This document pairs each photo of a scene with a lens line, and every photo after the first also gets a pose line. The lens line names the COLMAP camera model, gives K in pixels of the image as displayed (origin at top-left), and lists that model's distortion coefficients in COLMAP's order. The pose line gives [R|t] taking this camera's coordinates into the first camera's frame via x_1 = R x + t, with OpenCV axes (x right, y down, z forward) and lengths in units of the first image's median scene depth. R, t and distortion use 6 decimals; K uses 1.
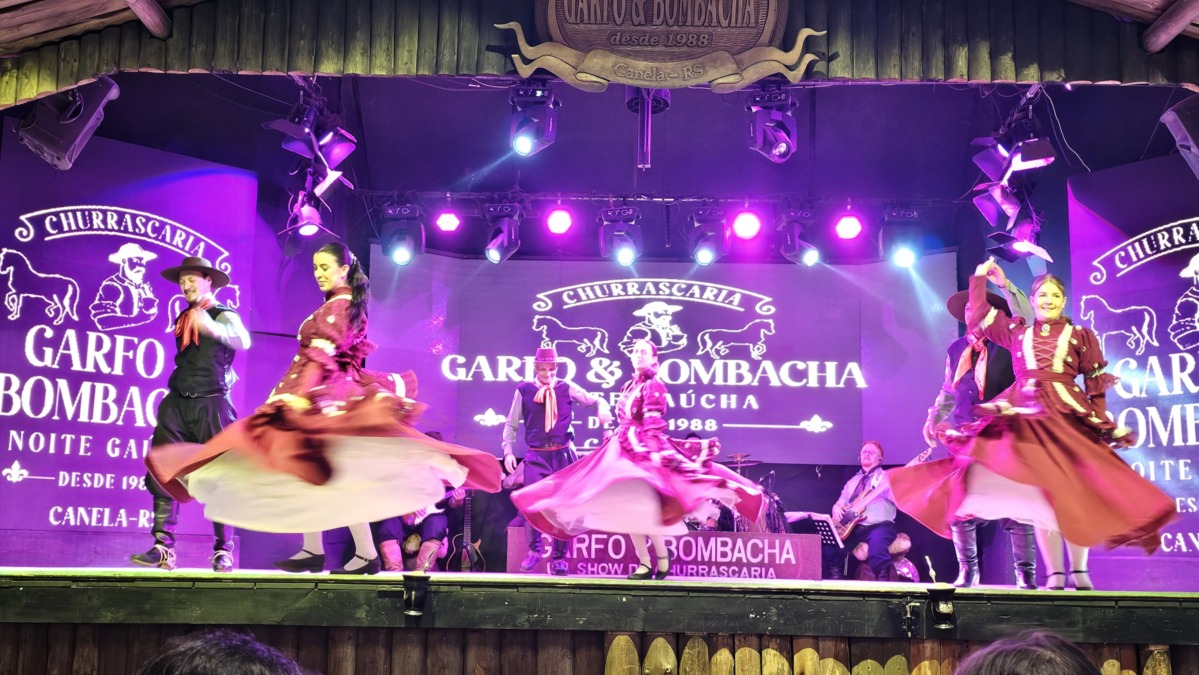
lens RADIAL K [[1289.5, 0, 597.4], [0, 1289.5, 346.7], [0, 0, 1]] dist [0.106541, -0.221054]
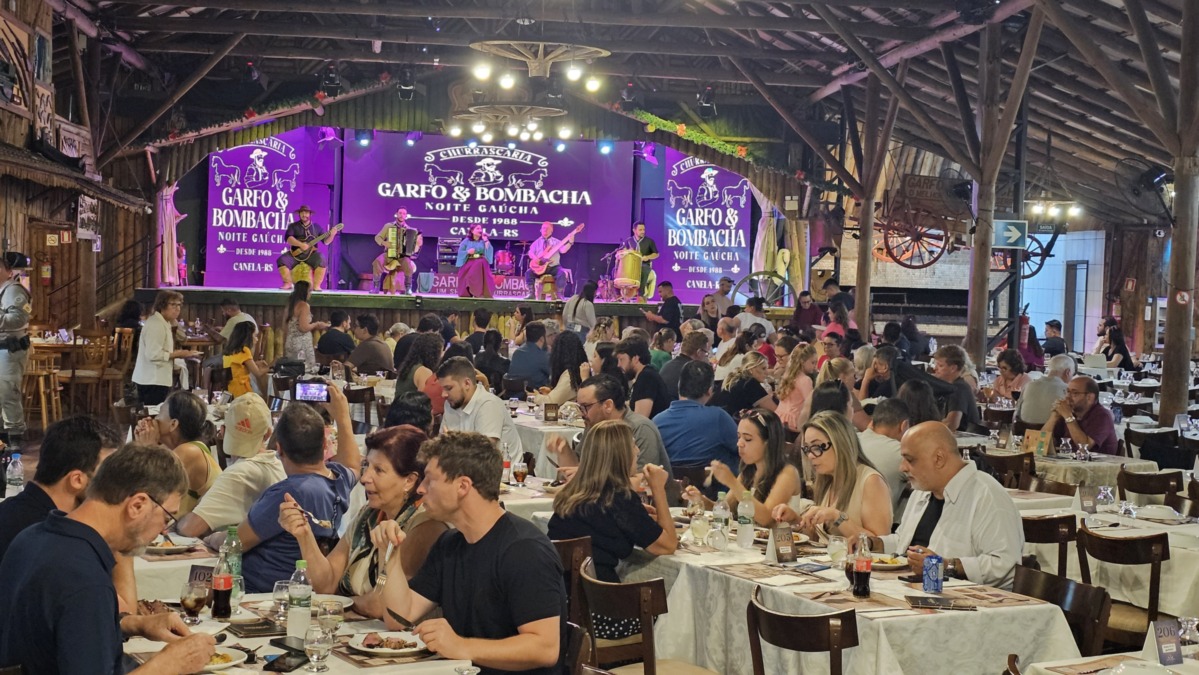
lens RADIAL K [[1293.8, 0, 603.1], [0, 1293.8, 348.1], [0, 0, 1]] dist [0.119132, -0.257870]
pose [[0.991054, 0.007754, 0.133235, -0.060108], [-0.036605, 0.975820, 0.215488, -0.265290], [-0.128342, -0.218437, 0.967375, -1.439370]]
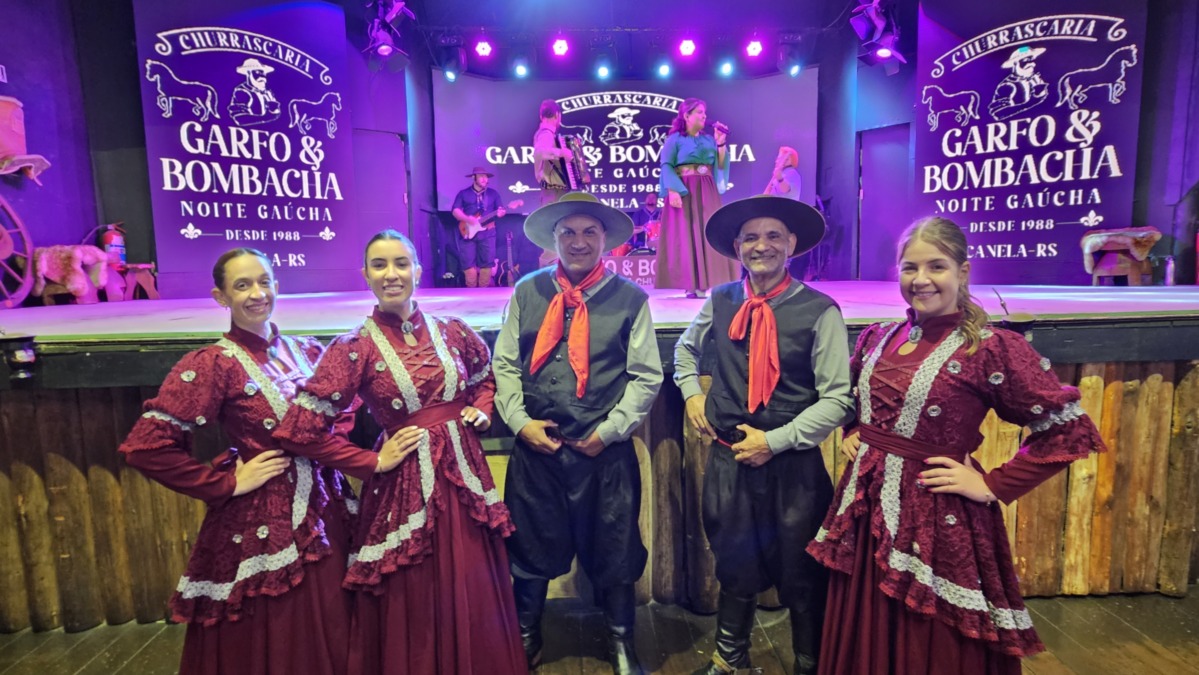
lens RADIAL K [[640.2, 0, 596.3], [0, 640.2, 333.3], [0, 0, 1]] dist [-0.003934, -0.001953]
pose [[0.998218, -0.040558, 0.043771, -0.043261], [0.027503, 0.963662, 0.265706, 0.030093], [-0.052957, -0.264029, 0.963060, 0.276331]]
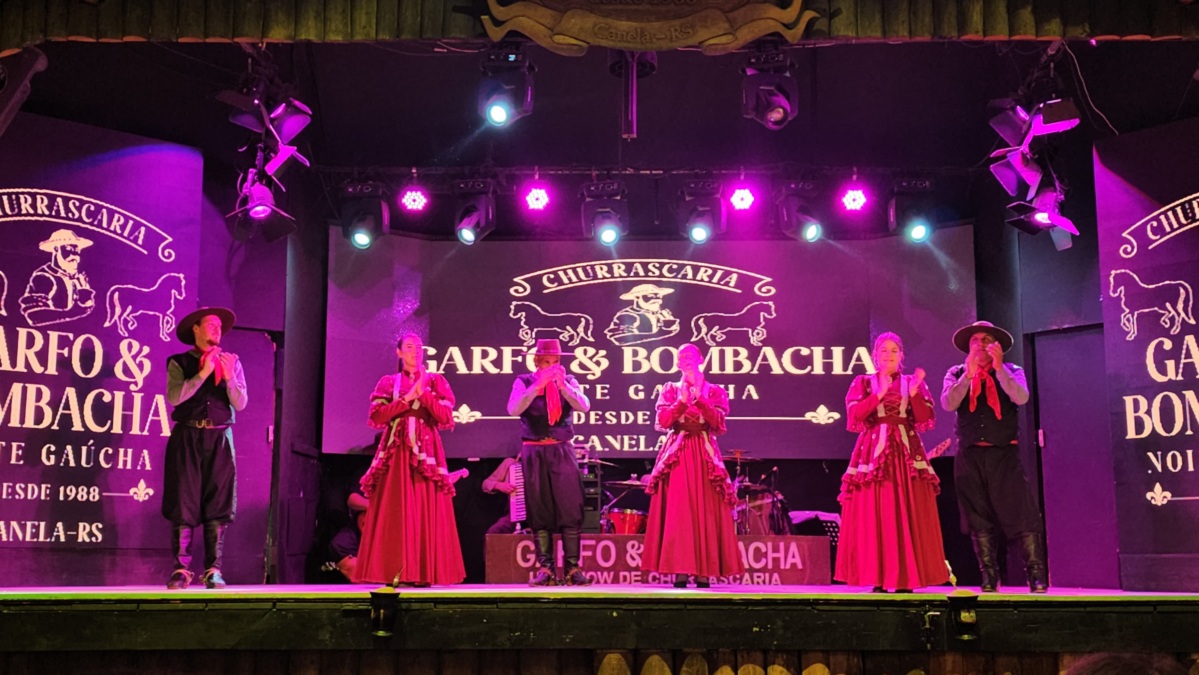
lens RADIAL K [[1410.6, 0, 598.1], [0, 1410.6, 337.4], [0, 0, 1]] dist [0.136510, -0.330189]
pose [[0.999798, -0.016546, 0.011390, 0.000458], [0.016513, 0.999859, 0.003012, -0.001173], [-0.011439, -0.002824, 0.999931, 0.003429]]
